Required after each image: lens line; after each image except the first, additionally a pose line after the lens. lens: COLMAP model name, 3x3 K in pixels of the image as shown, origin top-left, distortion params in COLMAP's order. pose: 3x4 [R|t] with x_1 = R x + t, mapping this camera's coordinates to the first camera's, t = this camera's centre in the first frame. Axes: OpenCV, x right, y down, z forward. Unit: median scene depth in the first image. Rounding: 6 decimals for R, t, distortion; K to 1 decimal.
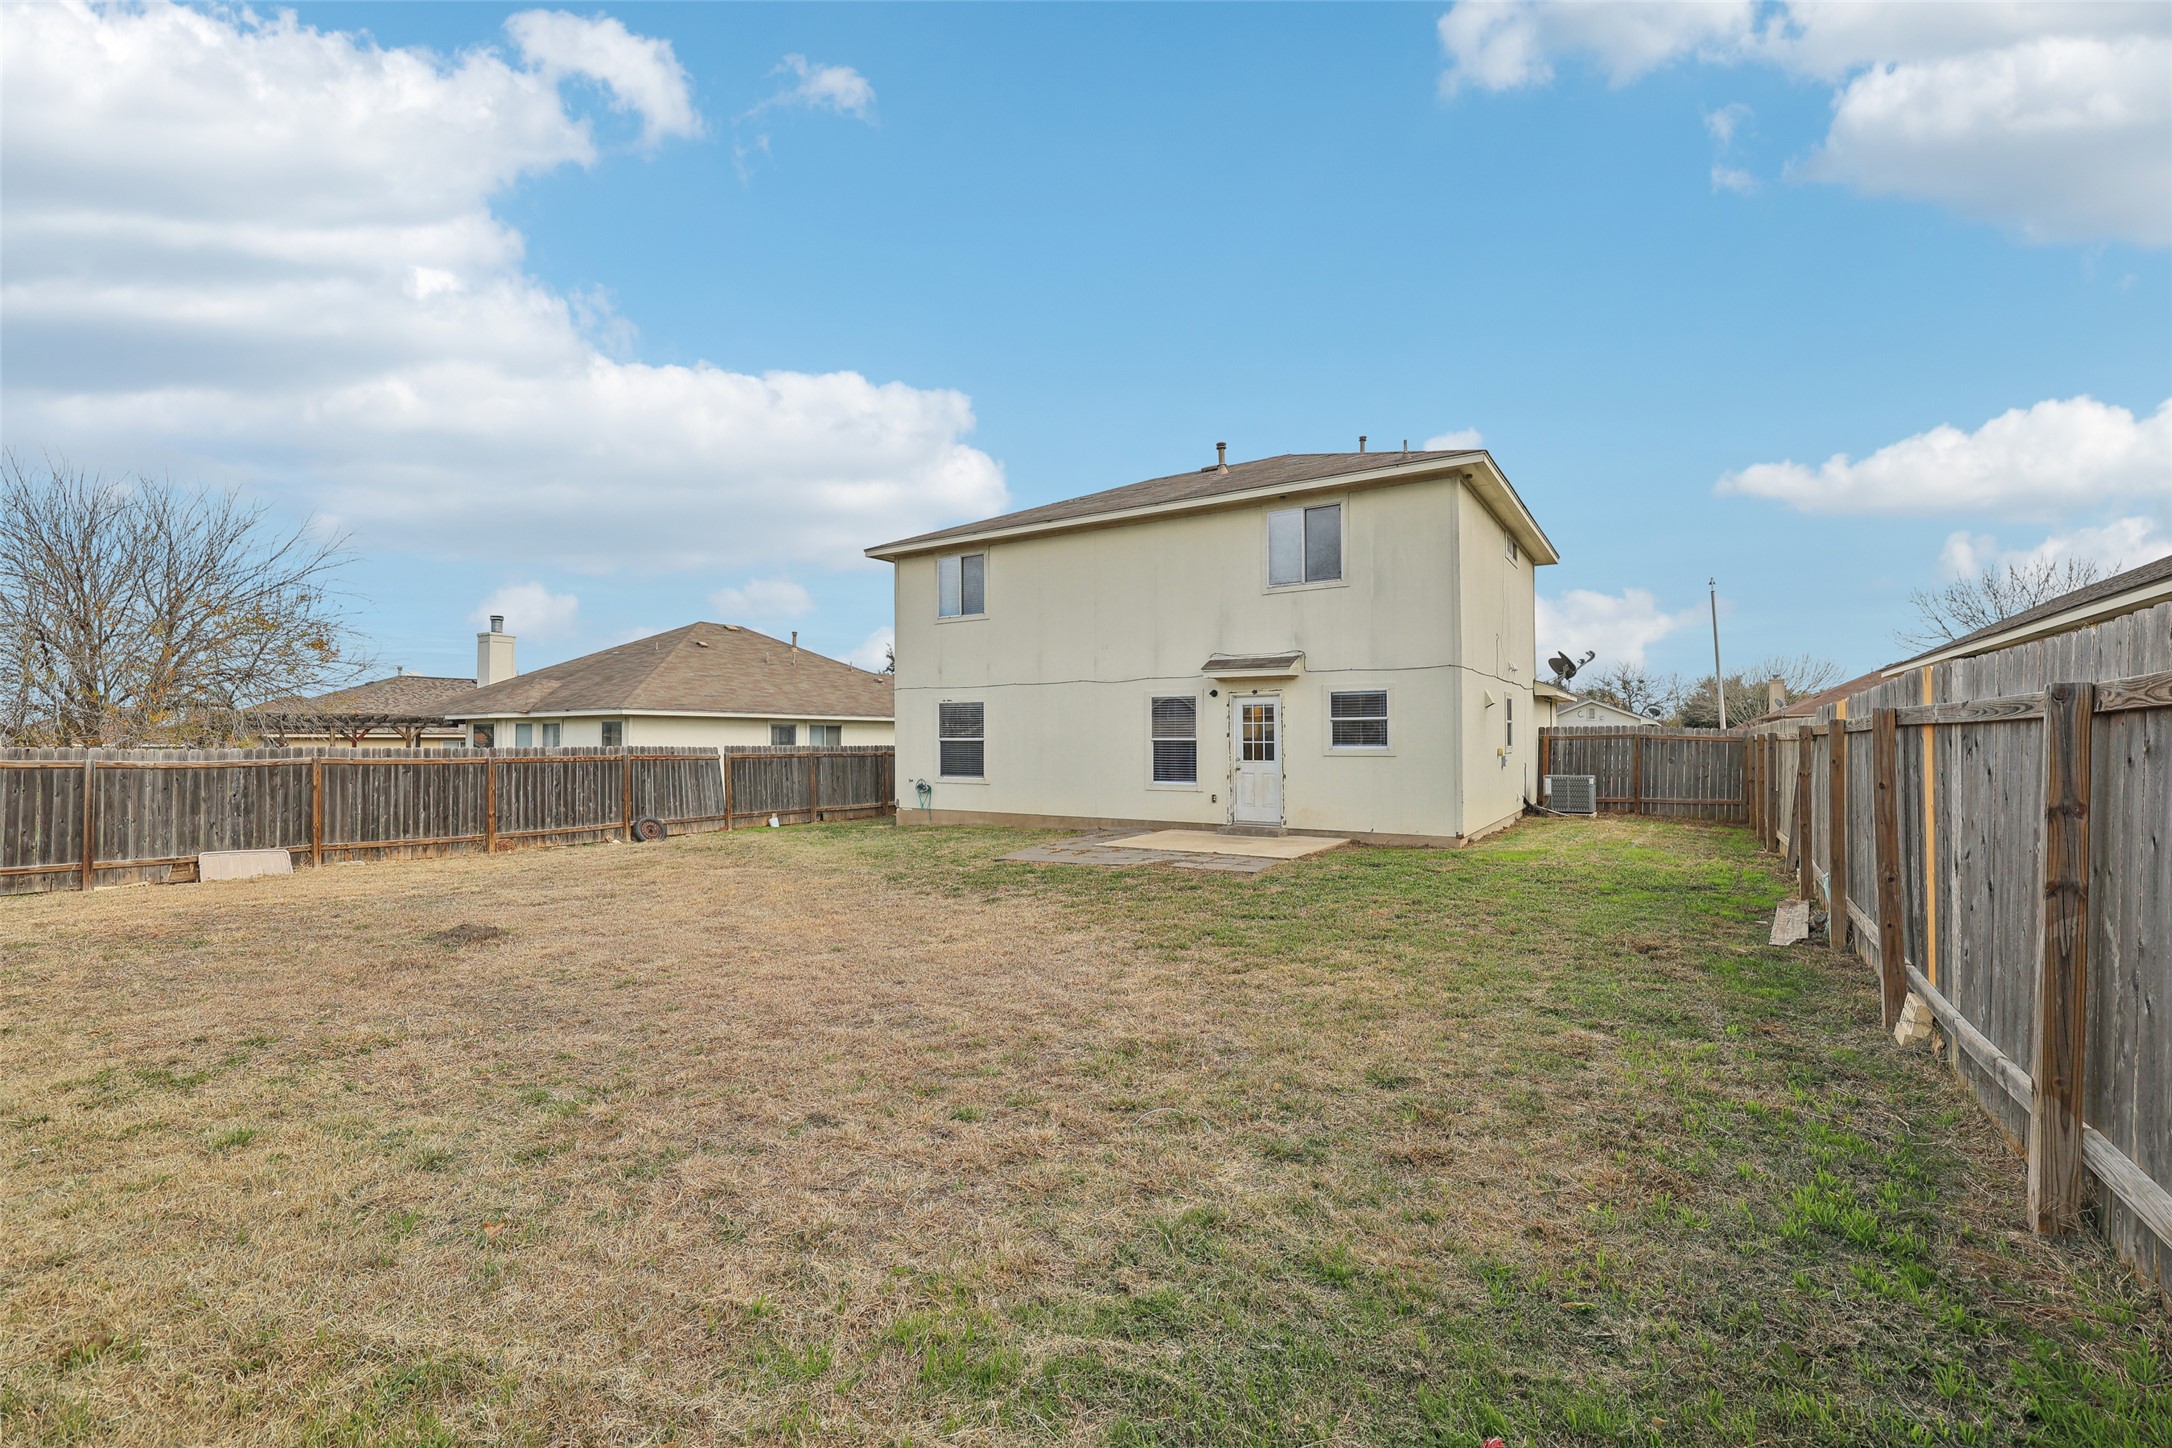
lens RADIAL K [[933.7, 0, 1086.0], [0, 933.7, 724.0], [0, 0, 1]] dist [-0.000611, 0.000007]
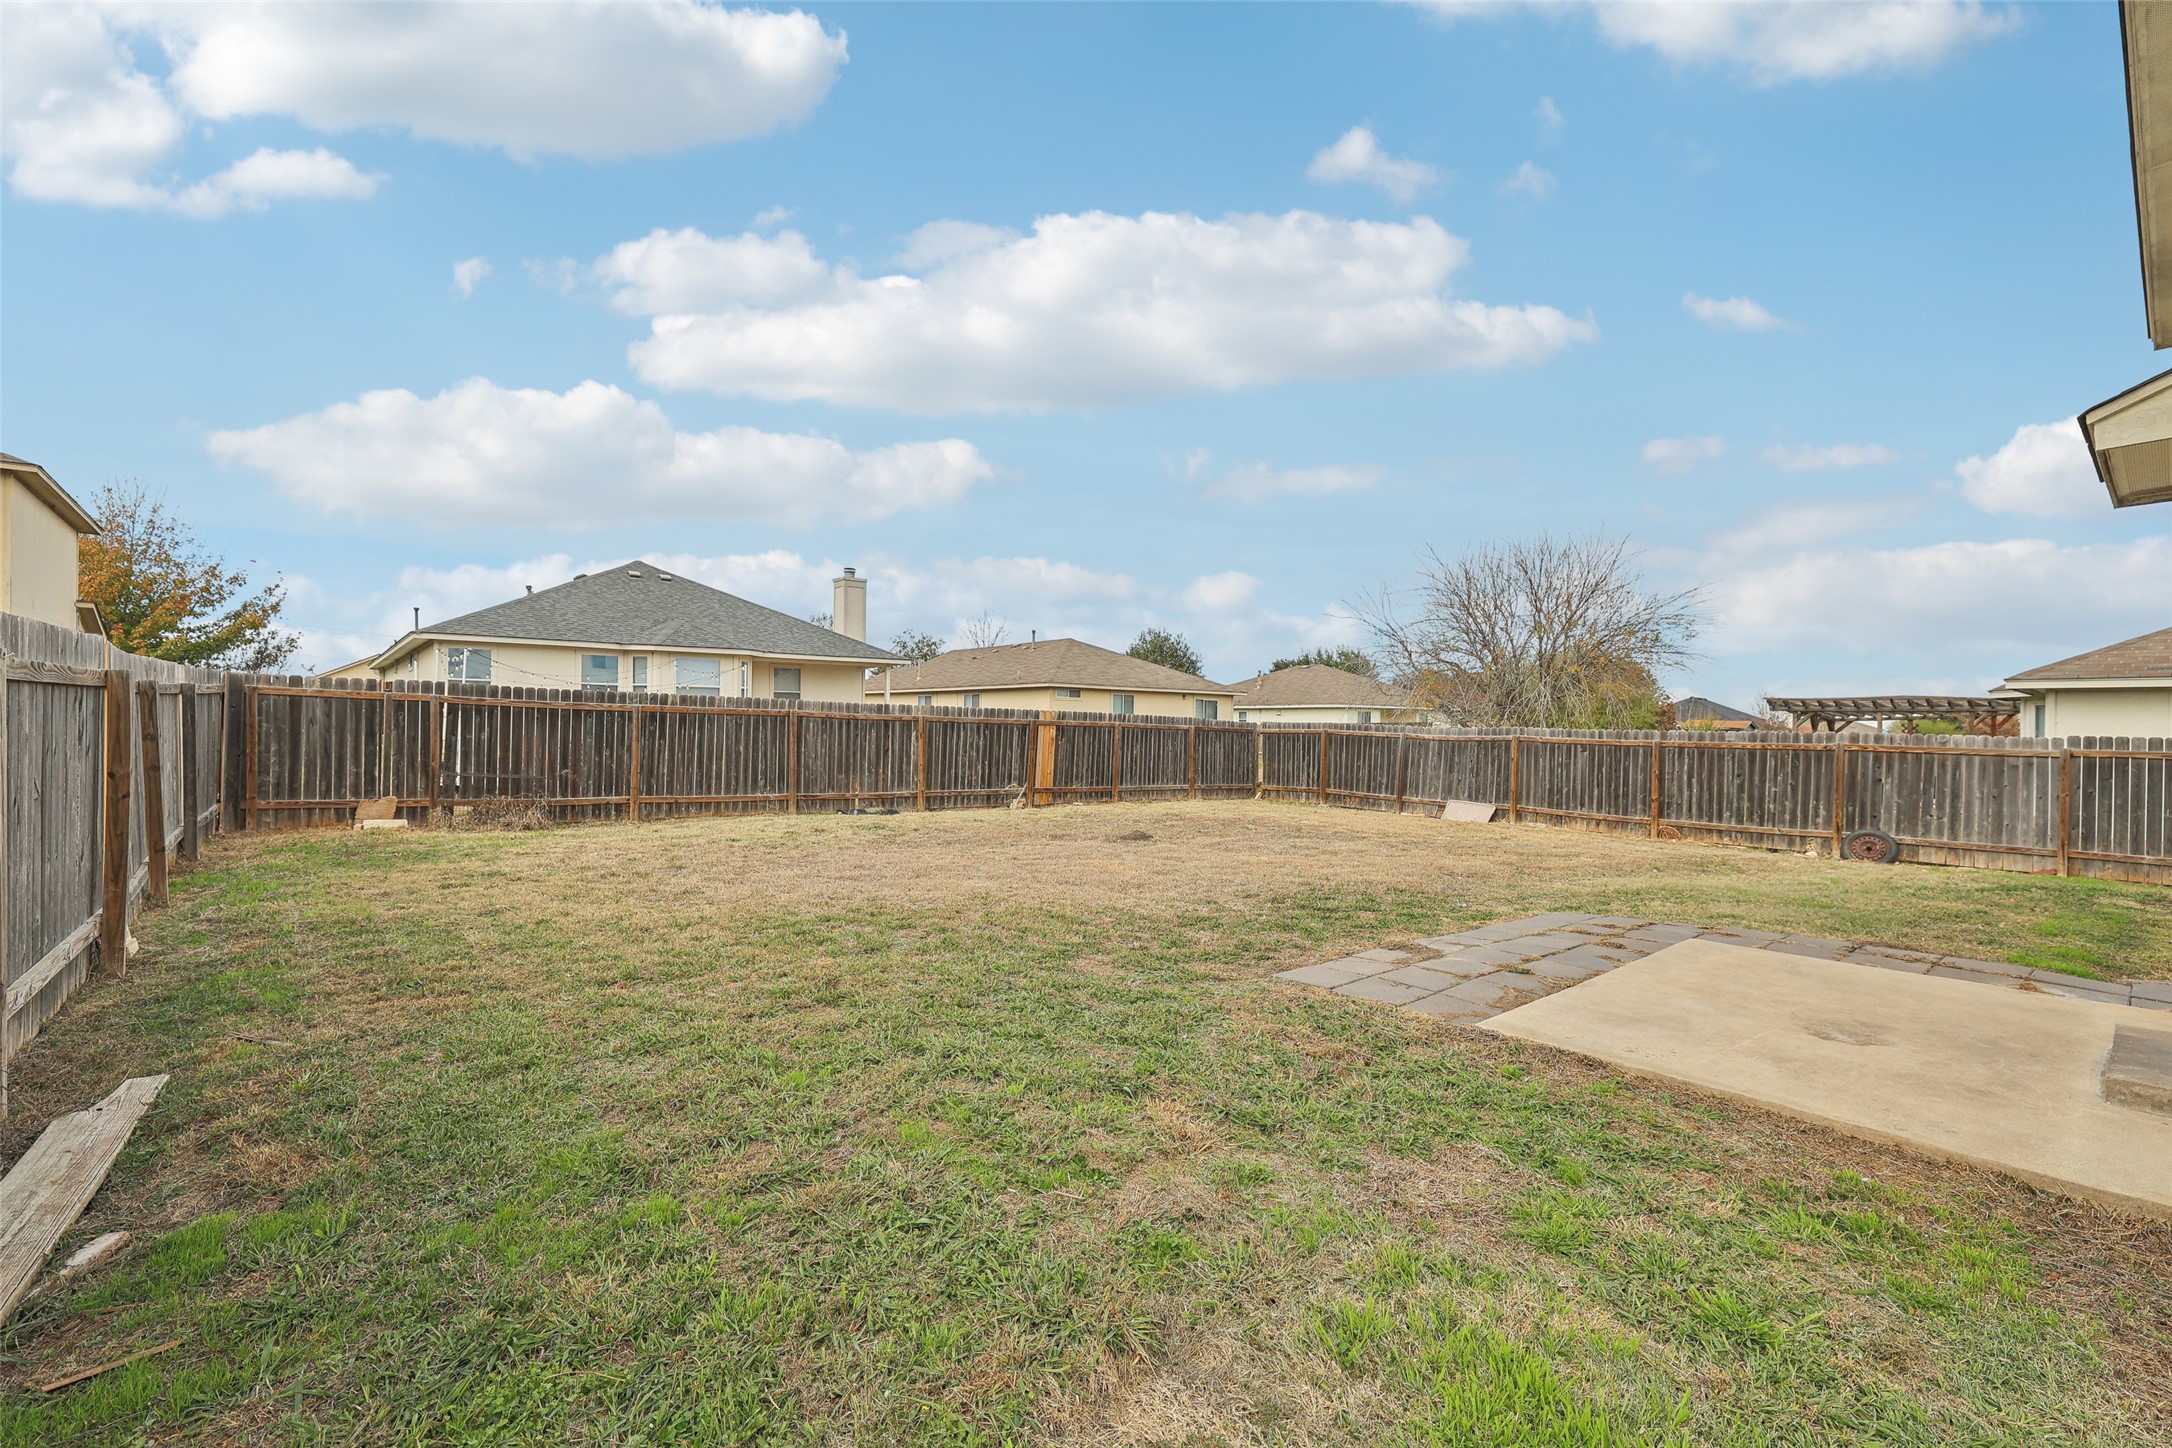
lens RADIAL K [[933.7, 0, 1086.0], [0, 933.7, 724.0], [0, 0, 1]] dist [-0.000611, 0.000007]
pose [[-0.304188, -0.000244, -0.952612, 0.490905], [0.003992, 0.999991, -0.001530, 0.018036], [0.952604, -0.004268, -0.304184, 0.753938]]
